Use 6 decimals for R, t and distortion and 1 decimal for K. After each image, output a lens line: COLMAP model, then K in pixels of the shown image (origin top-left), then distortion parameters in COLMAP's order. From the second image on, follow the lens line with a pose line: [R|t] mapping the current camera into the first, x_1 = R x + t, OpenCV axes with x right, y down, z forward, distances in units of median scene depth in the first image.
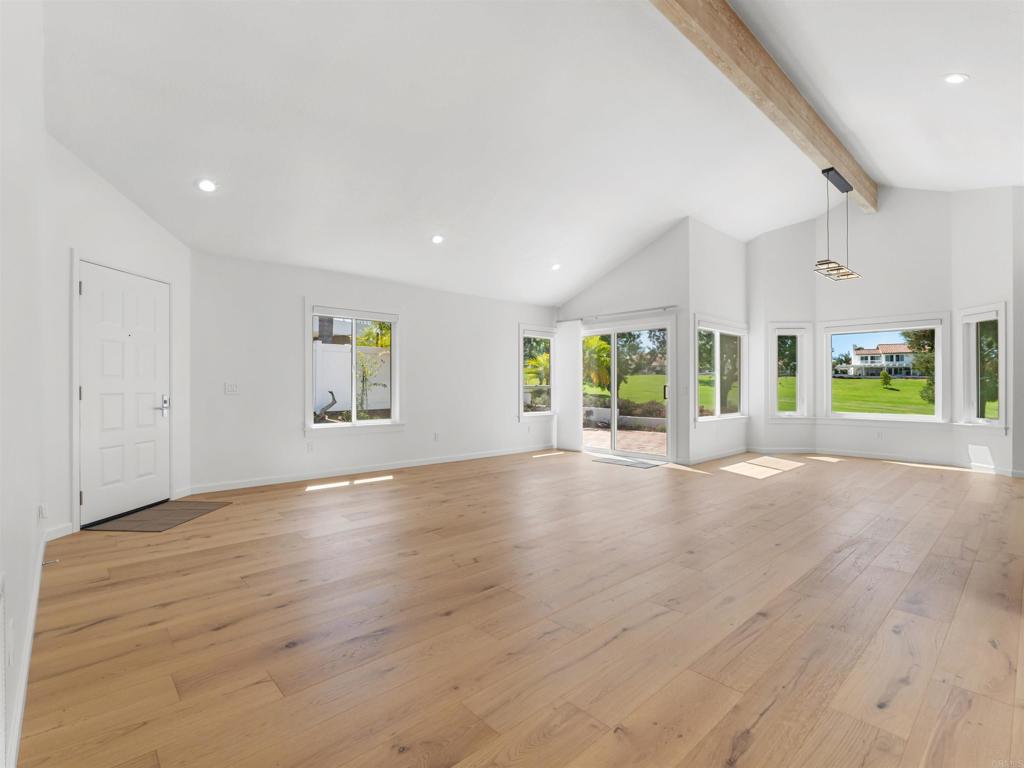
lens RADIAL K [[489.0, 0, 507.1], [0, 489.0, 386.8], [0, 0, 1]] dist [-0.009131, -0.000063]
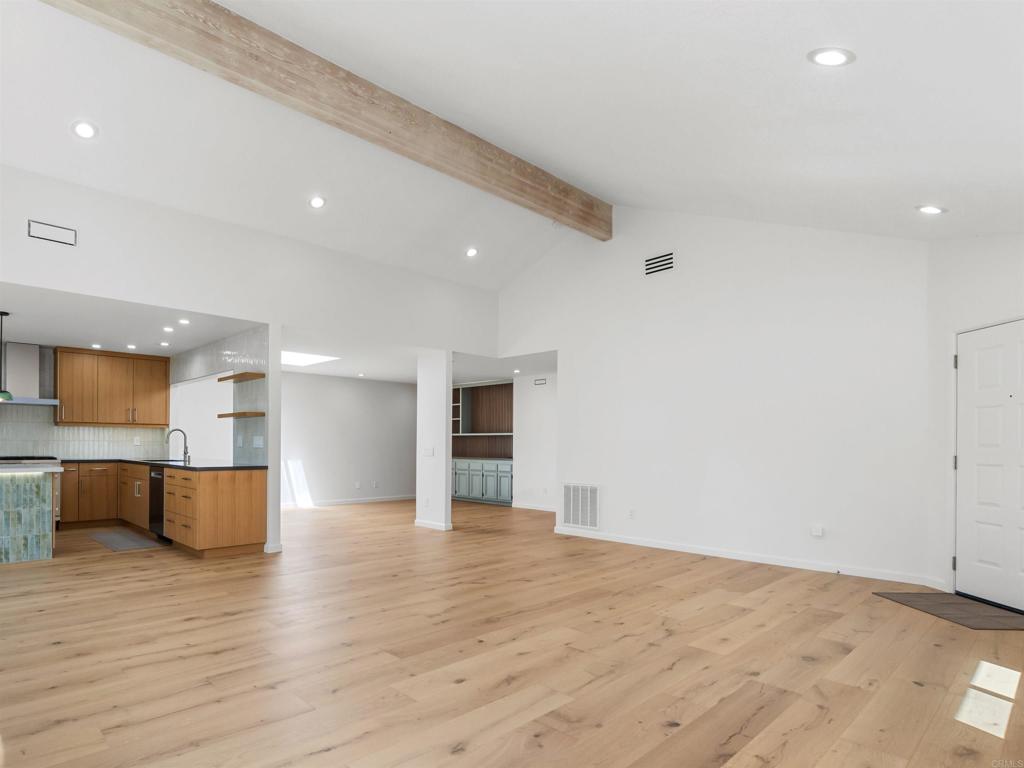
lens RADIAL K [[570.0, 0, 421.1], [0, 570.0, 437.3], [0, 0, 1]] dist [-0.007054, -0.001257]
pose [[-0.999545, -0.007280, 0.029257, 0.152619], [-0.007613, 0.999907, -0.011281, -0.012336], [-0.029172, -0.011498, -0.999508, 1.466385]]
